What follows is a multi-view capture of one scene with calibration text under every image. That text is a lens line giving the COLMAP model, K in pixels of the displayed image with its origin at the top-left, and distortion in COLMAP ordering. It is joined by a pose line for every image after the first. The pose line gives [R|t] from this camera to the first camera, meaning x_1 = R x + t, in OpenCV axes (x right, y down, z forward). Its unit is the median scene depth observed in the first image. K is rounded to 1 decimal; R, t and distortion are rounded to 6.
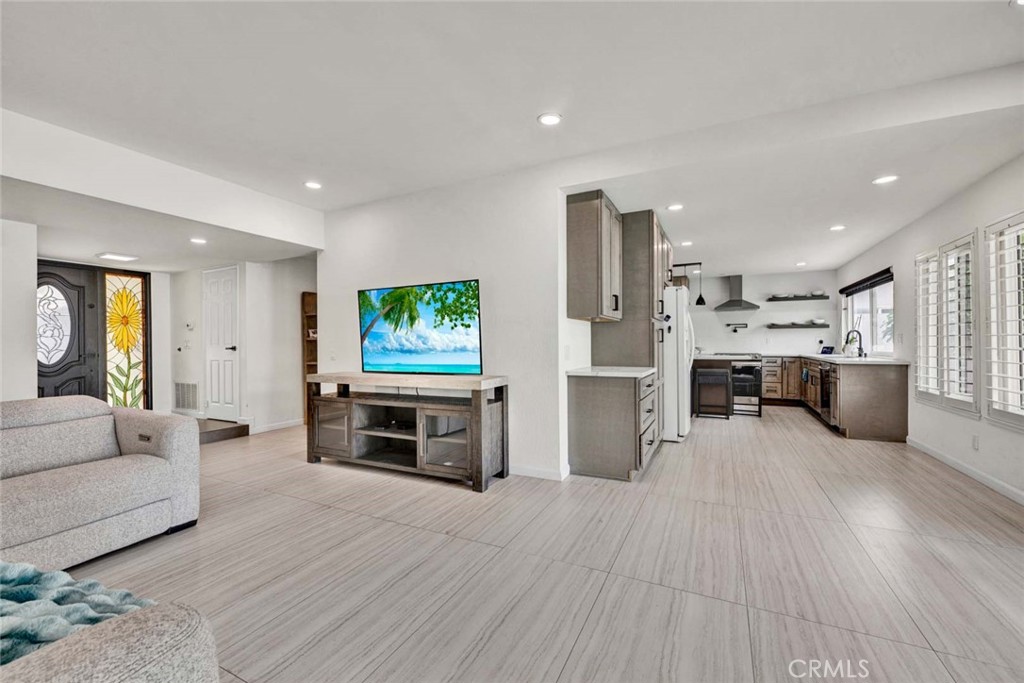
lens RADIAL K [[412.3, 0, 516.7], [0, 412.3, 341.9], [0, 0, 1]] dist [0.015122, -0.000291]
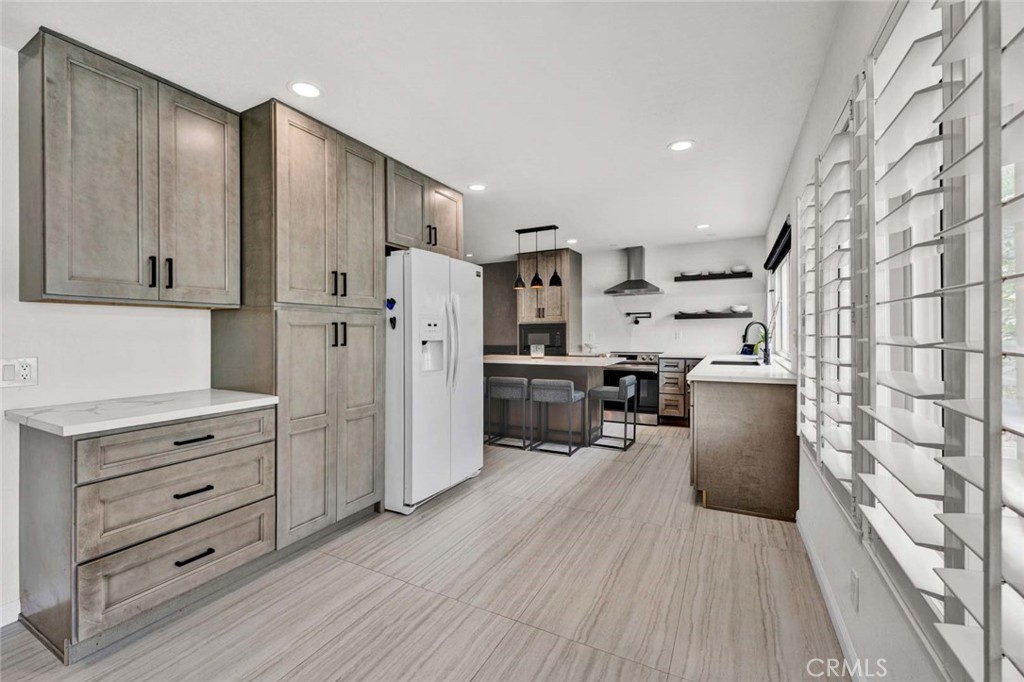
lens RADIAL K [[412.3, 0, 509.2], [0, 412.3, 336.6], [0, 0, 1]] dist [0.015122, -0.000291]
pose [[0.998858, 0.001530, -0.047744, 0.674494], [-0.000733, 0.999860, 0.016692, -0.024424], [0.047763, -0.016638, 0.998720, 0.497933]]
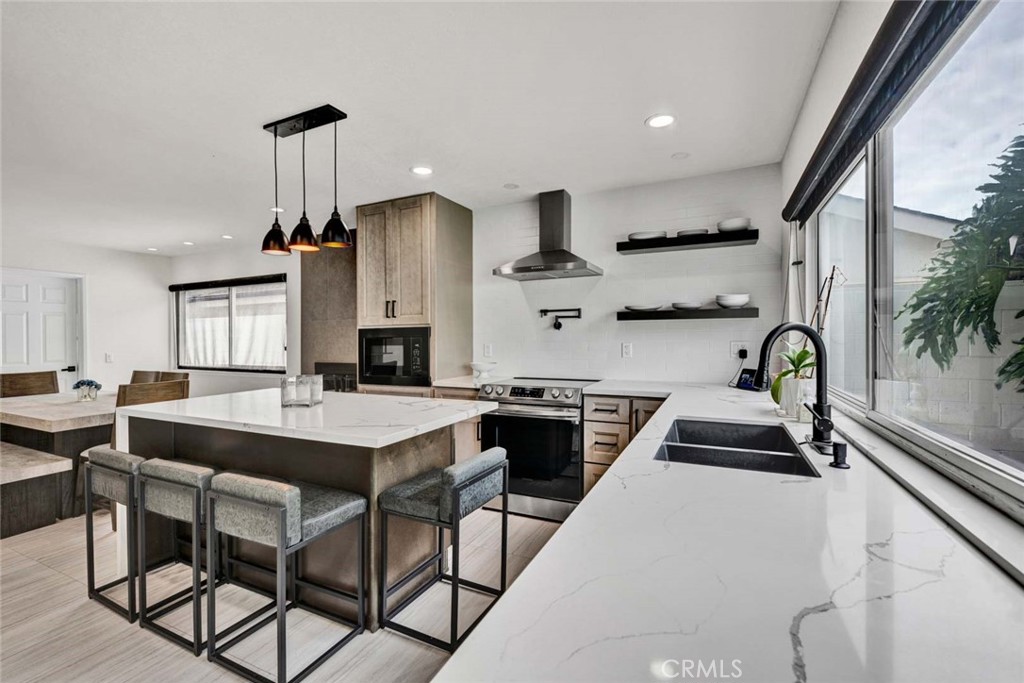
lens RADIAL K [[412.3, 0, 521.7], [0, 412.3, 344.4], [0, 0, 1]] dist [0.015122, -0.000291]
pose [[0.999997, 0.001105, 0.002143, 0.988036], [-0.001158, 0.999685, 0.025058, -0.035405], [-0.002114, -0.025061, 0.999684, 1.159004]]
